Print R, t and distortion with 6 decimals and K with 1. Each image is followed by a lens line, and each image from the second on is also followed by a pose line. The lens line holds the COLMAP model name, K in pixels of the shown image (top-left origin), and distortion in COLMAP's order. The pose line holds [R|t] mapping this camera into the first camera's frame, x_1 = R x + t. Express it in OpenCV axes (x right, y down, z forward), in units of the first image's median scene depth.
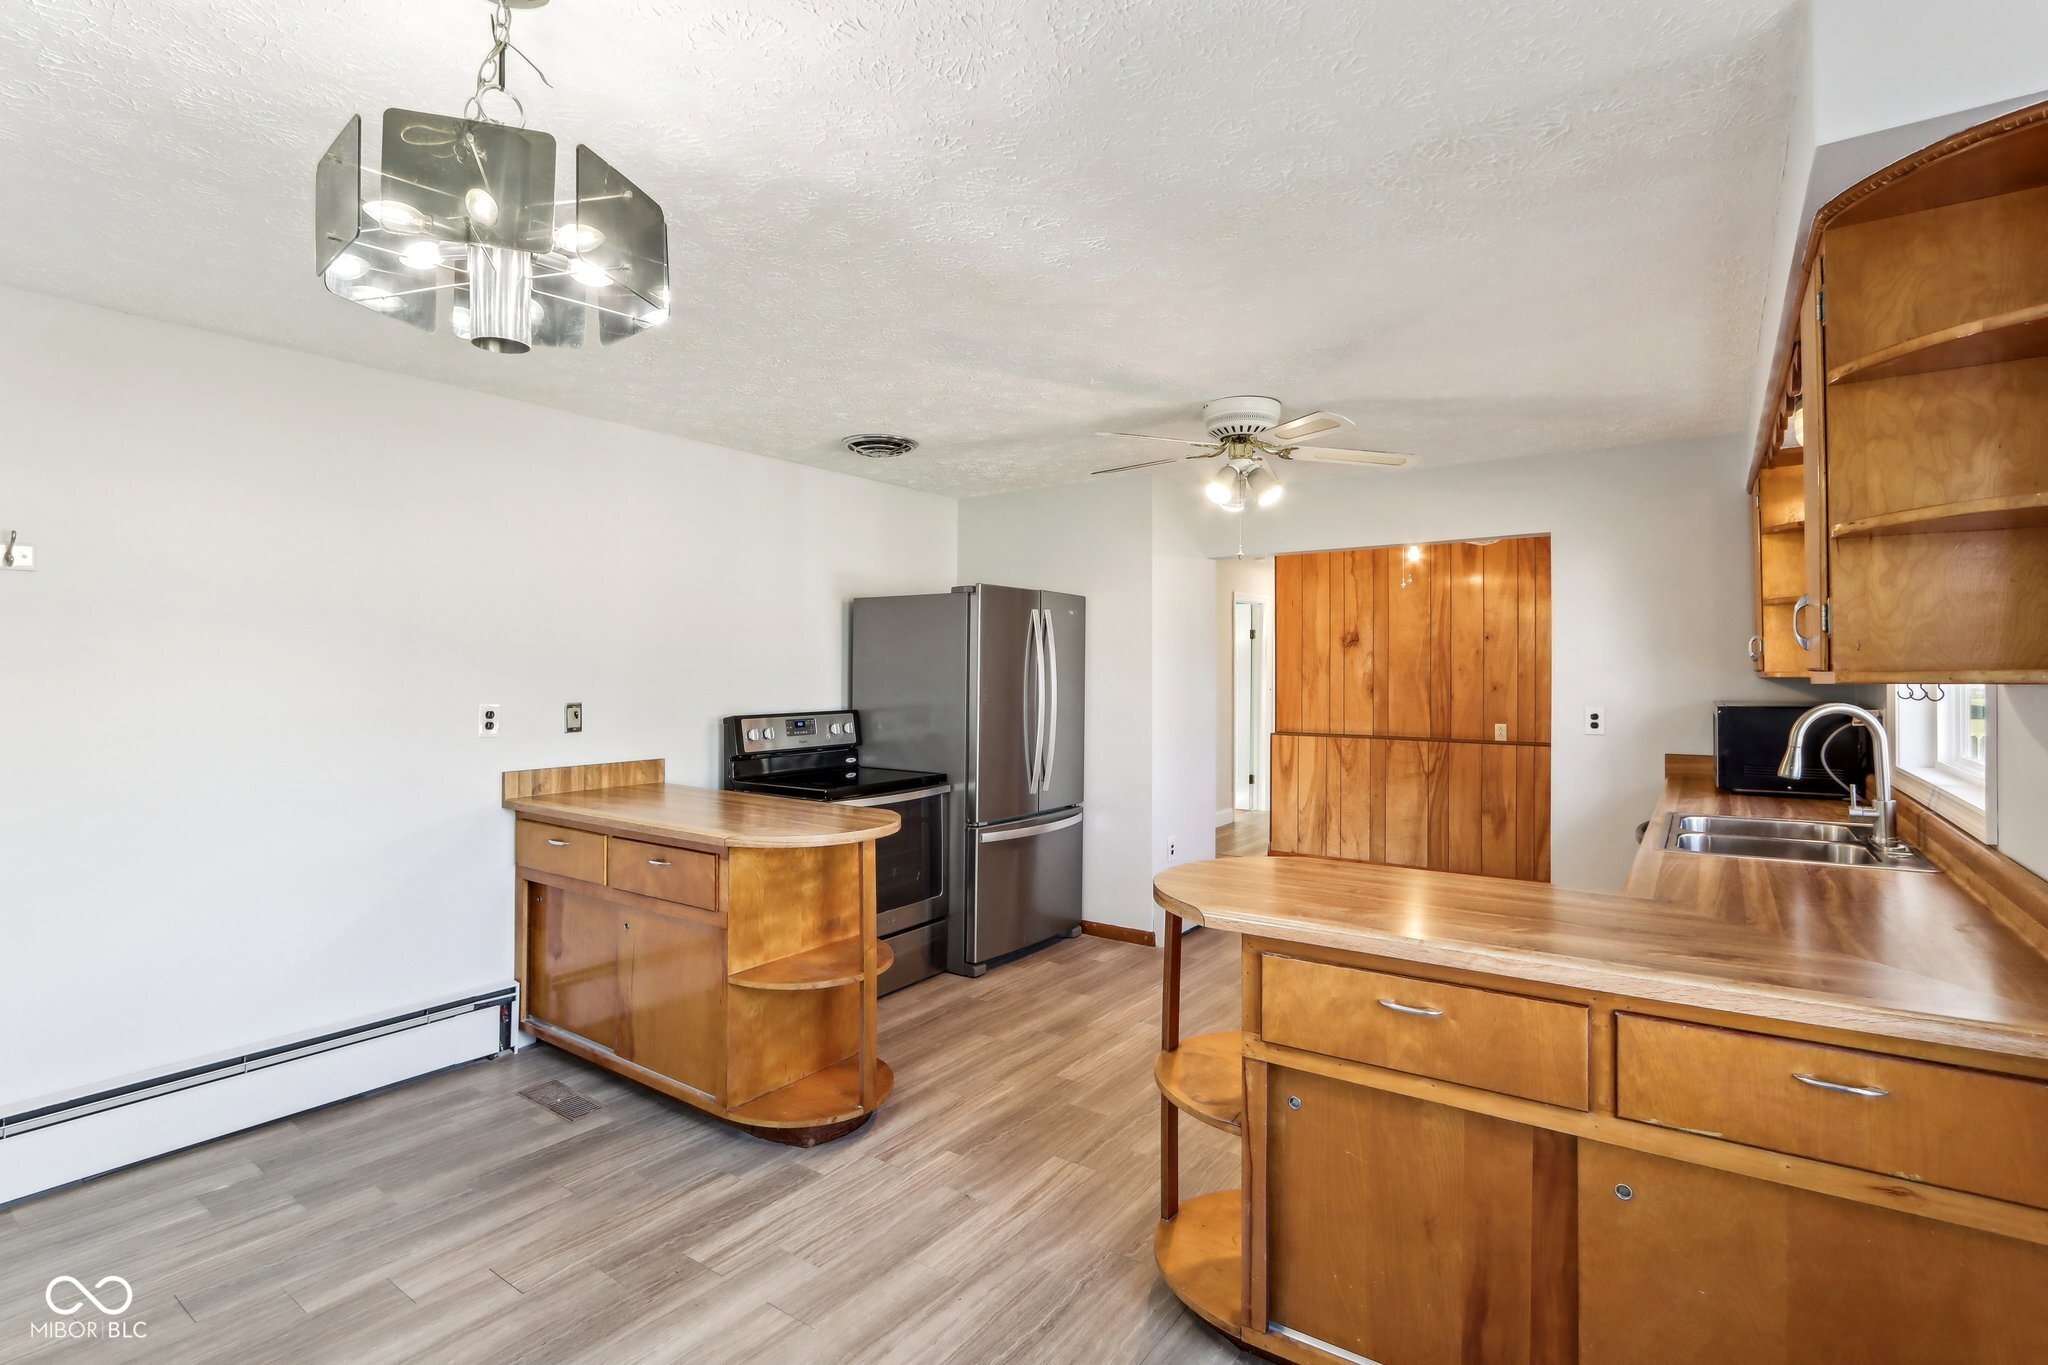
lens RADIAL K [[977.3, 0, 1019.1], [0, 977.3, 673.4], [0, 0, 1]] dist [-0.016830, -0.000510]
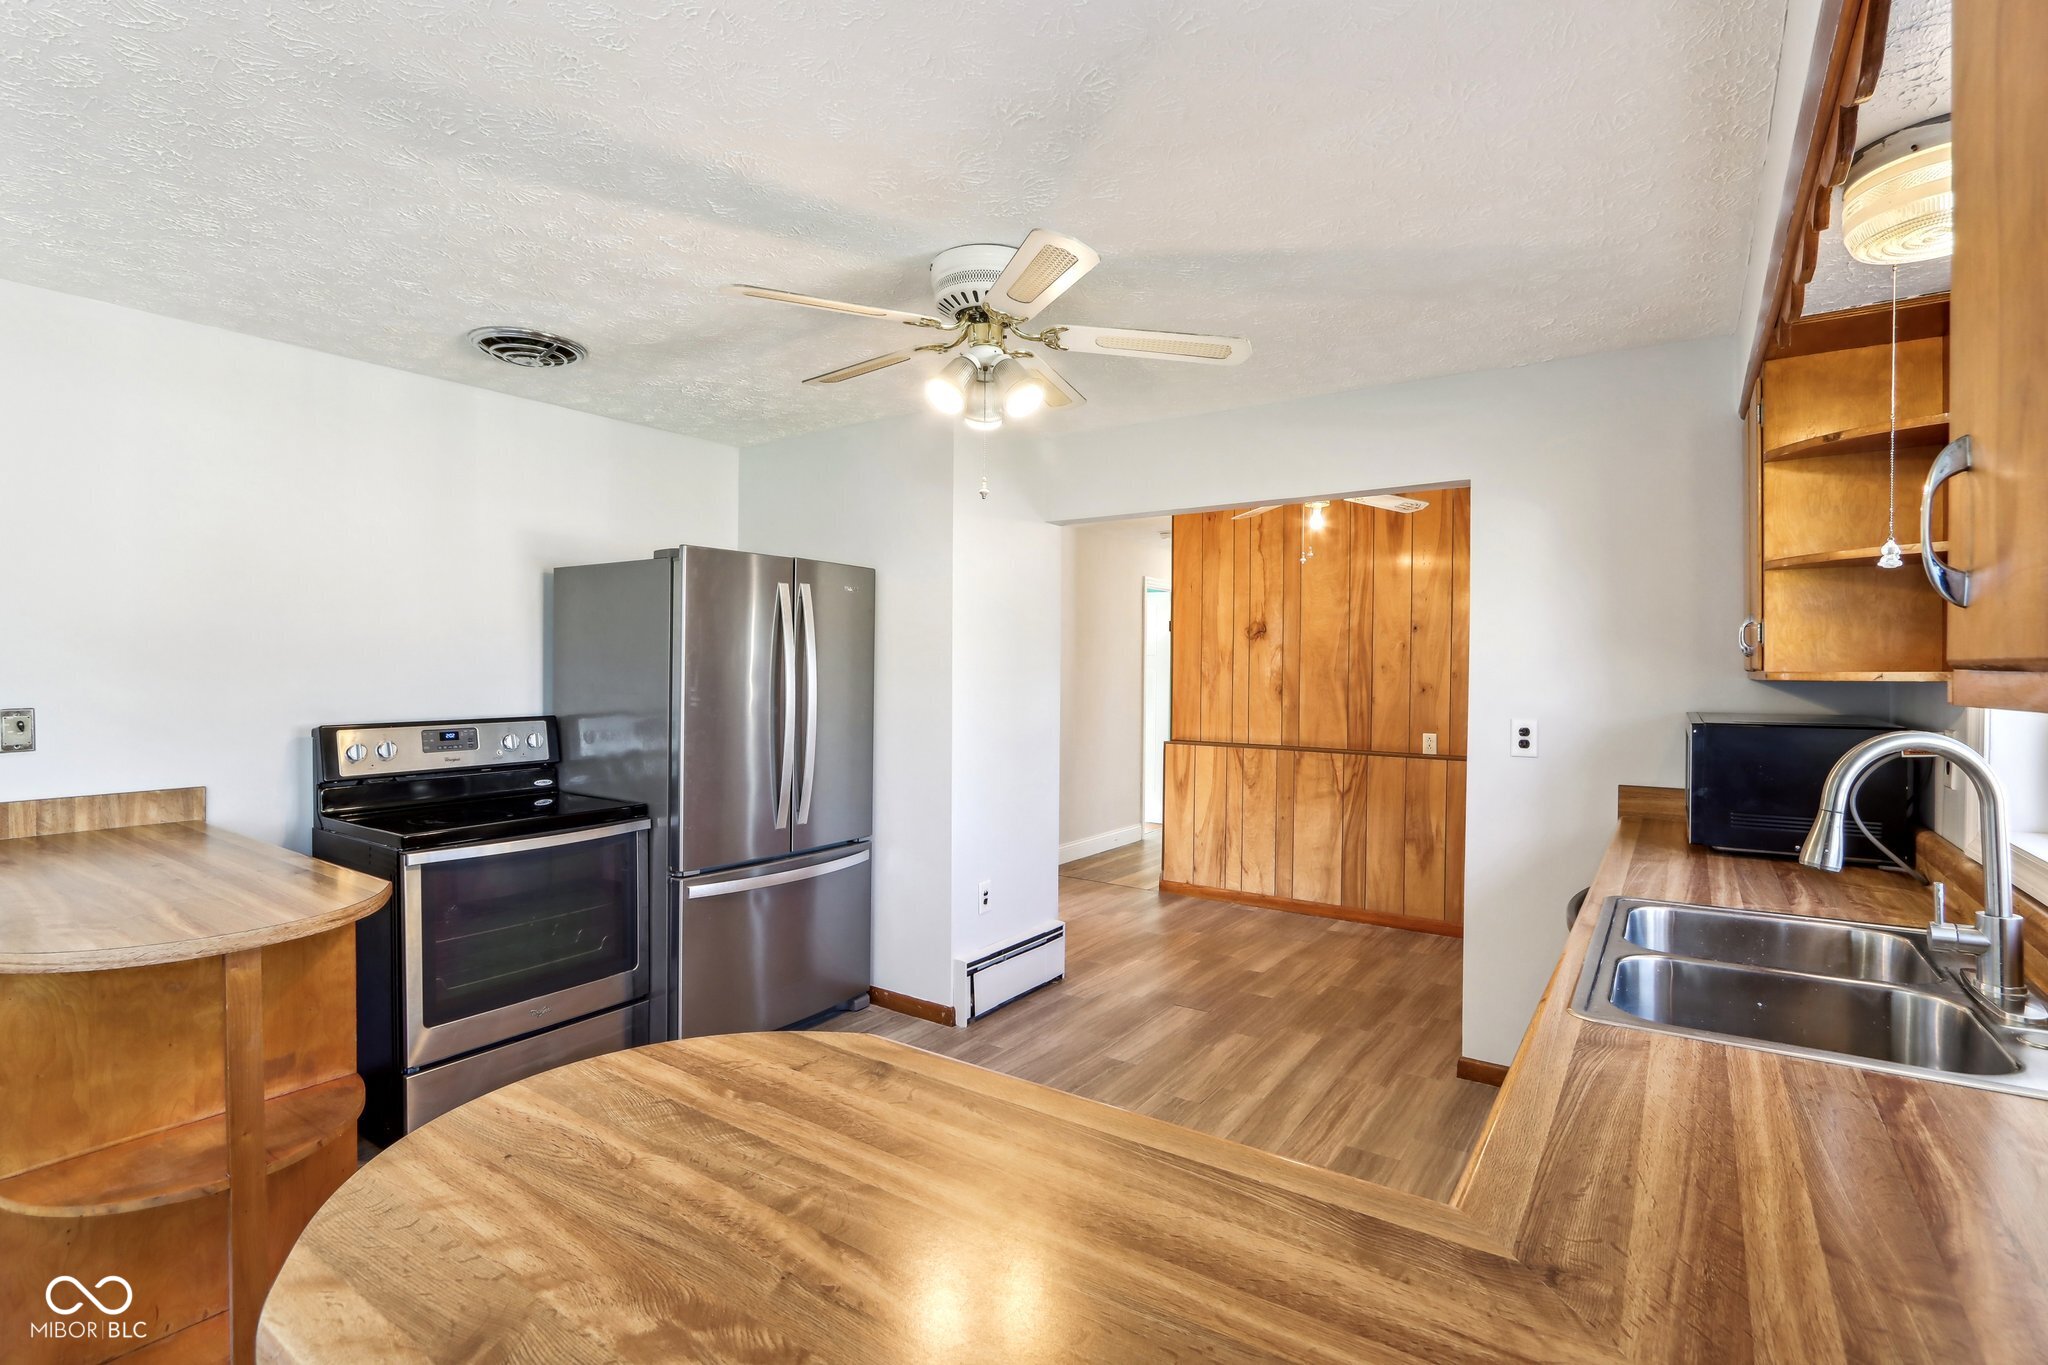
lens RADIAL K [[958.7, 0, 1021.0], [0, 958.7, 689.0], [0, 0, 1]] dist [-0.019746, 0.001072]
pose [[0.999946, 0.005122, 0.009017, 0.191341], [-0.005305, 0.999780, 0.020304, -0.000192], [-0.008911, -0.020351, 0.999753, 0.265892]]
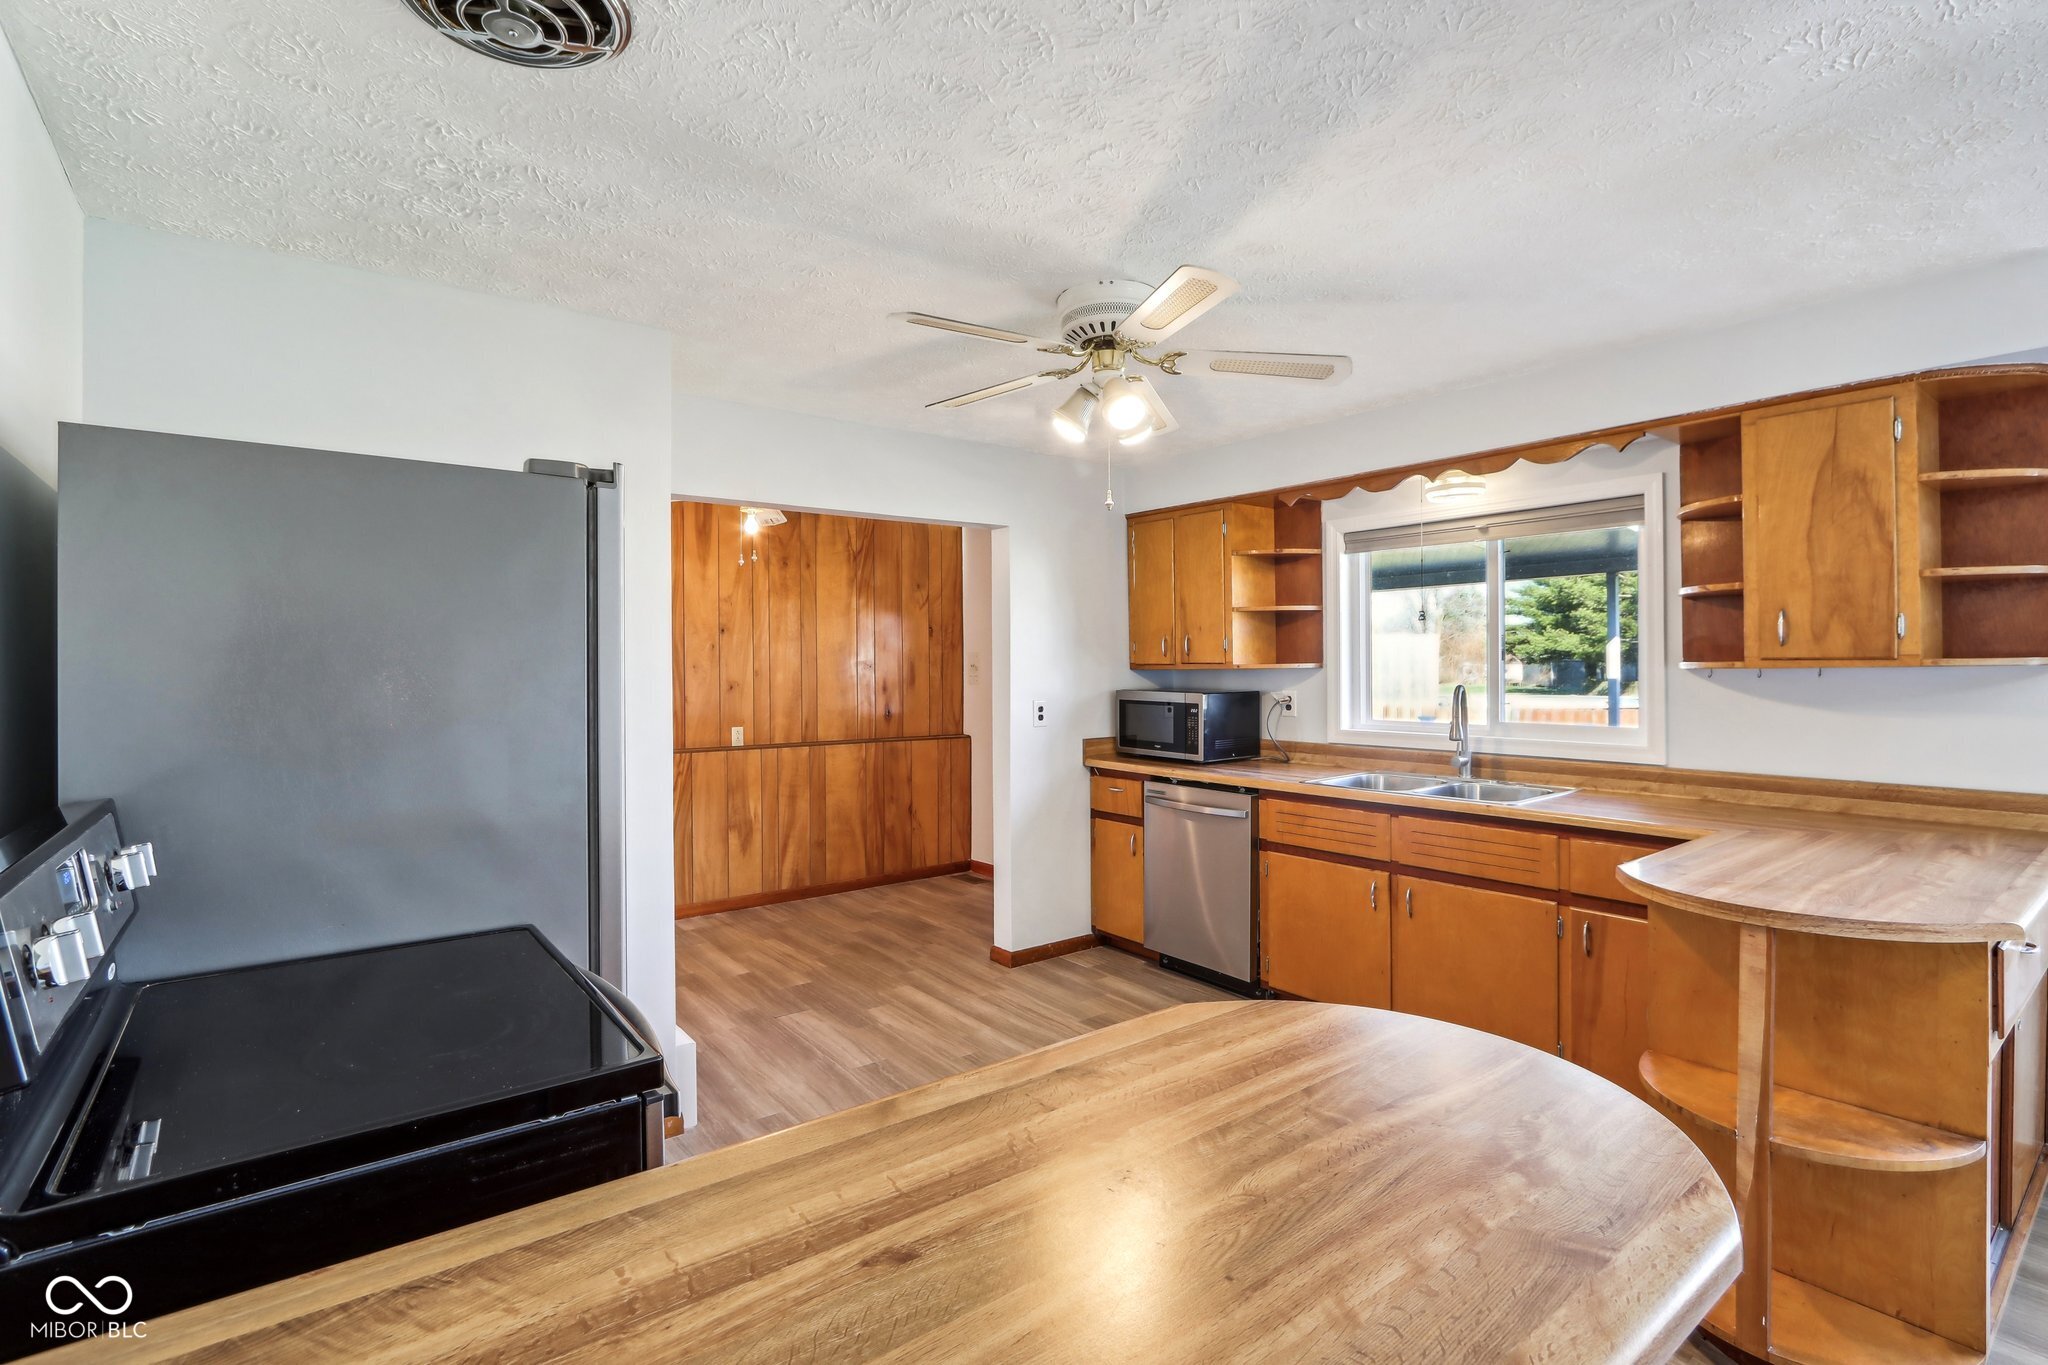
lens RADIAL K [[966.4, 0, 1025.4], [0, 966.4, 667.8], [0, 0, 1]] dist [0.001346, 0.000253]
pose [[0.290121, 0.000345, 0.956990, -0.376815], [0.007757, 0.999966, -0.002713, 0.002334], [-0.956958, 0.008211, 0.290109, 0.652046]]
